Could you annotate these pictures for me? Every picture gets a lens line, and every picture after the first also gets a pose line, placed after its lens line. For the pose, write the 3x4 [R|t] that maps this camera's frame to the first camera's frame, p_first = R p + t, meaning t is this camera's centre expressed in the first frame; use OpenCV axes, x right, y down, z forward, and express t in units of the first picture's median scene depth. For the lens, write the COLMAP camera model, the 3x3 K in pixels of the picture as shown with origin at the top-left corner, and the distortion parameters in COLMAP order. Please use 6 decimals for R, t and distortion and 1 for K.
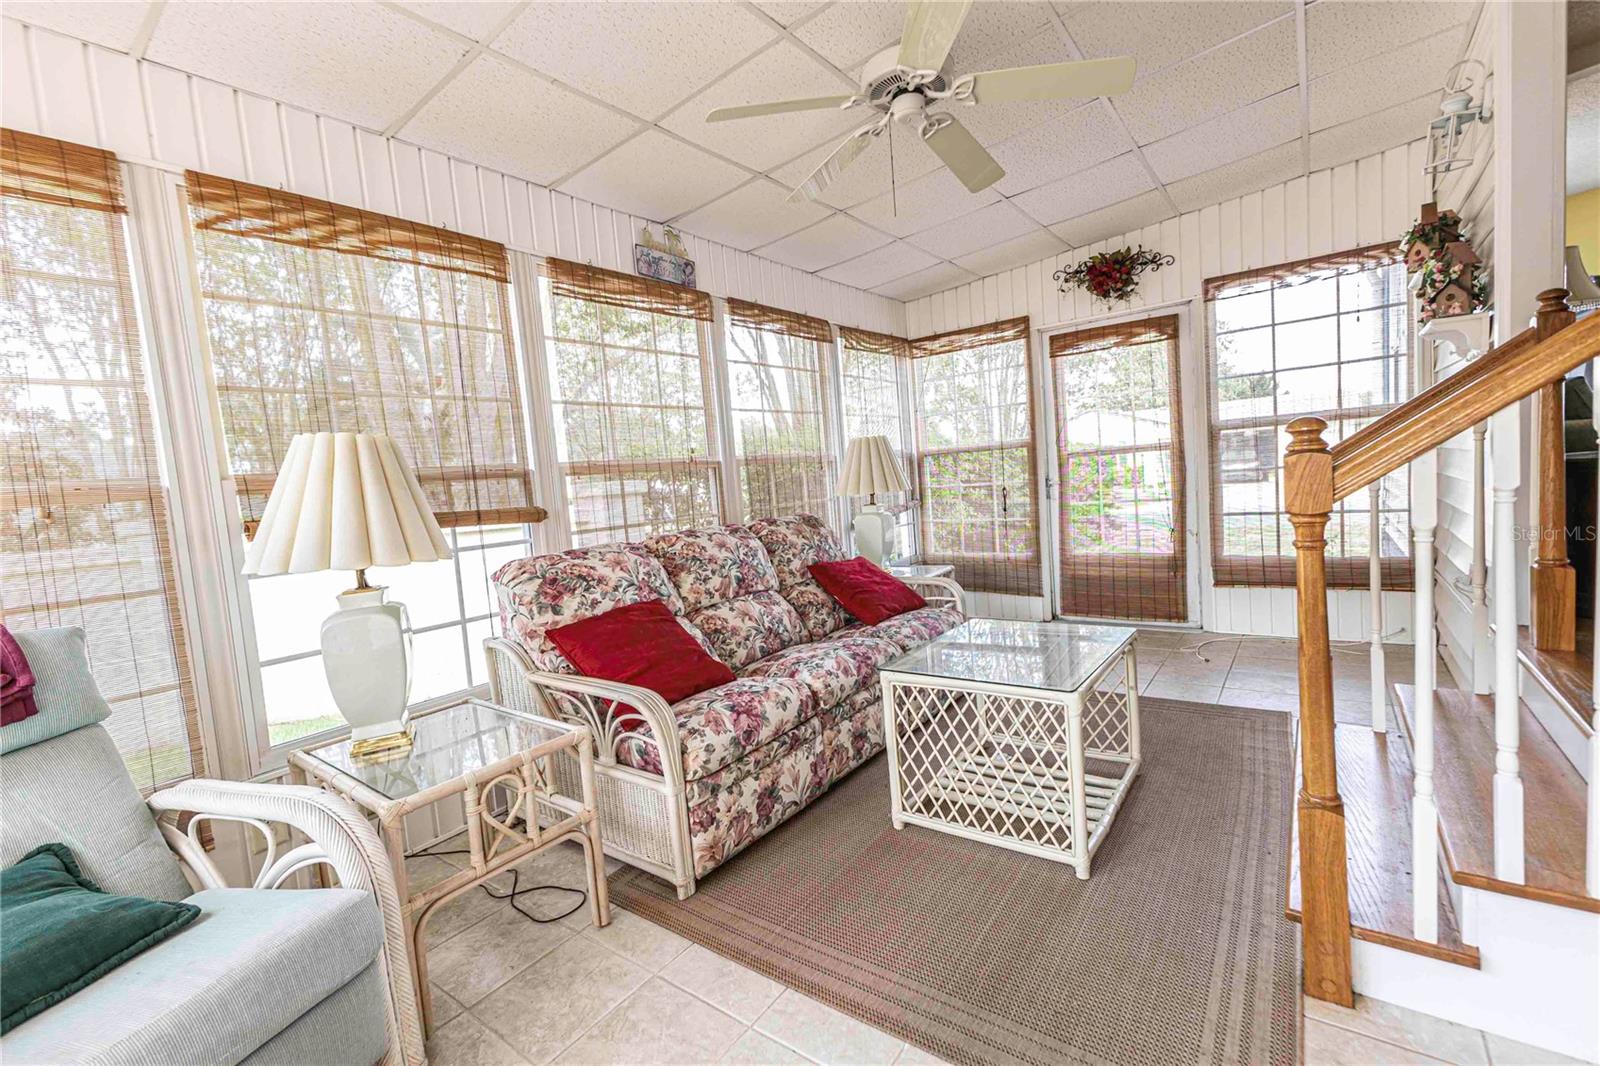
lens RADIAL K [[683.7, 0, 815.5], [0, 683.7, 533.6], [0, 0, 1]] dist [0.005218, 0.000011]
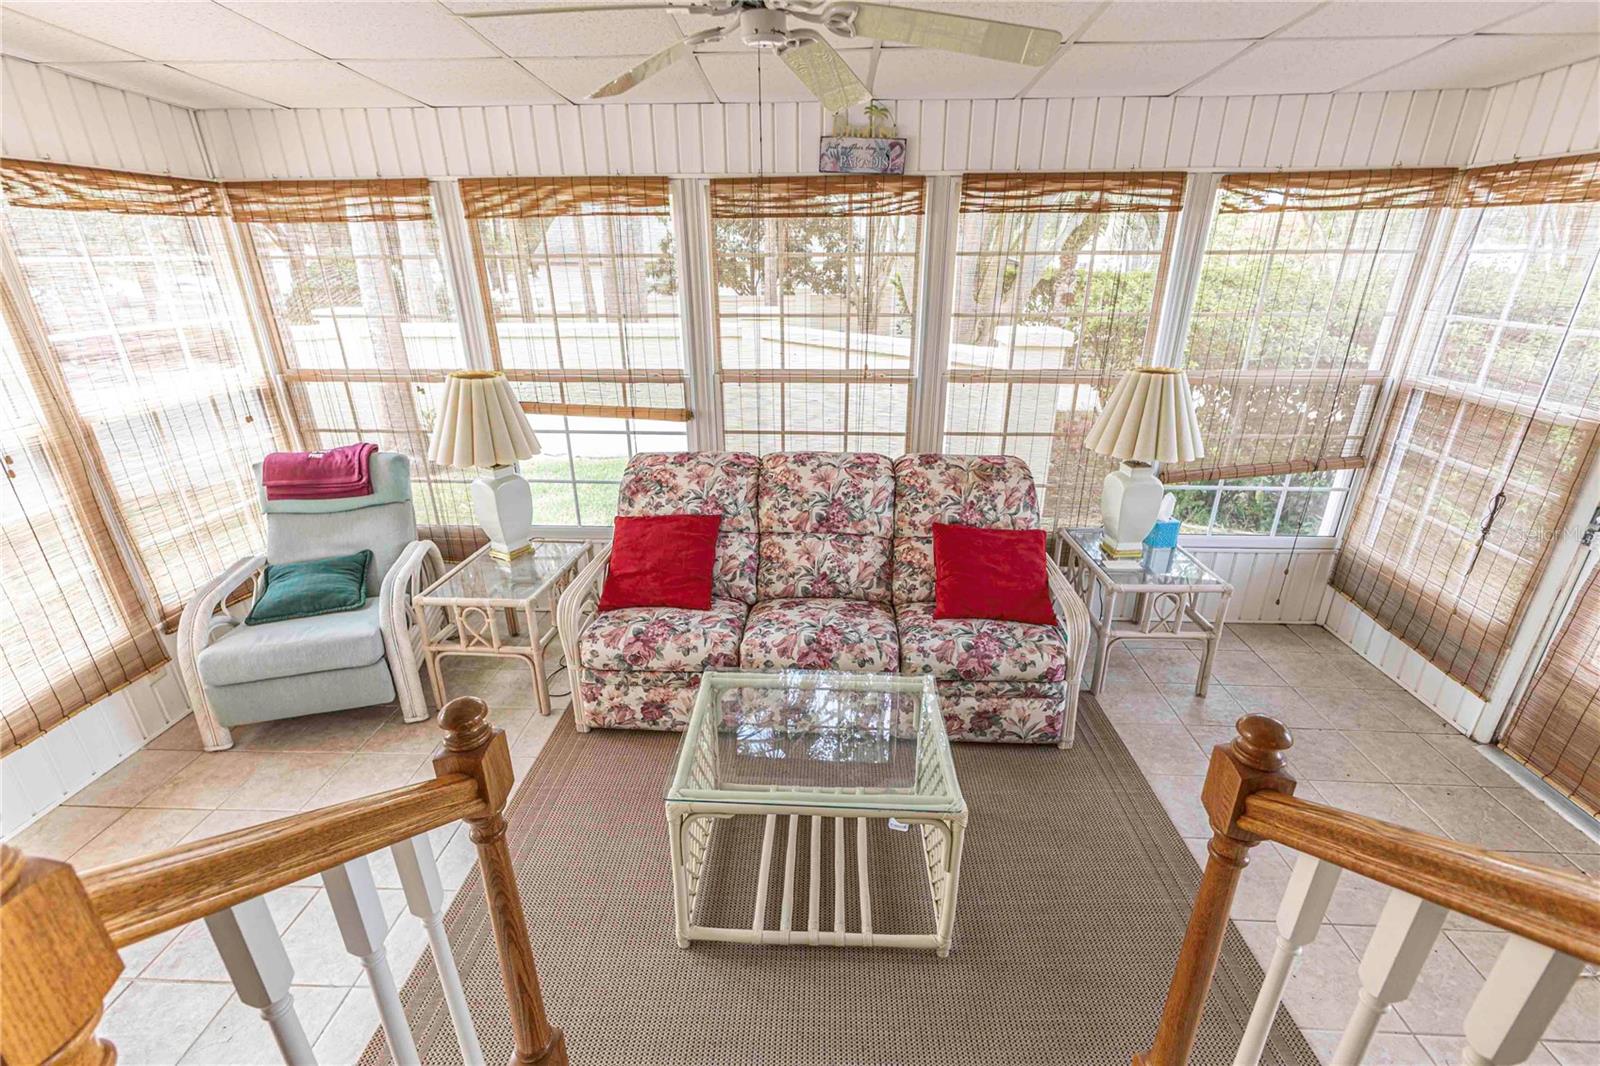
lens RADIAL K [[737.9, 0, 800.0], [0, 737.9, 533.0], [0, 0, 1]] dist [0.013597, -0.000182]
pose [[0.551864, 0.386410, -0.739009, 0.729695], [-0.111568, 0.912415, 0.393765, -0.359867], [0.826437, -0.134854, 0.546640, 0.398604]]
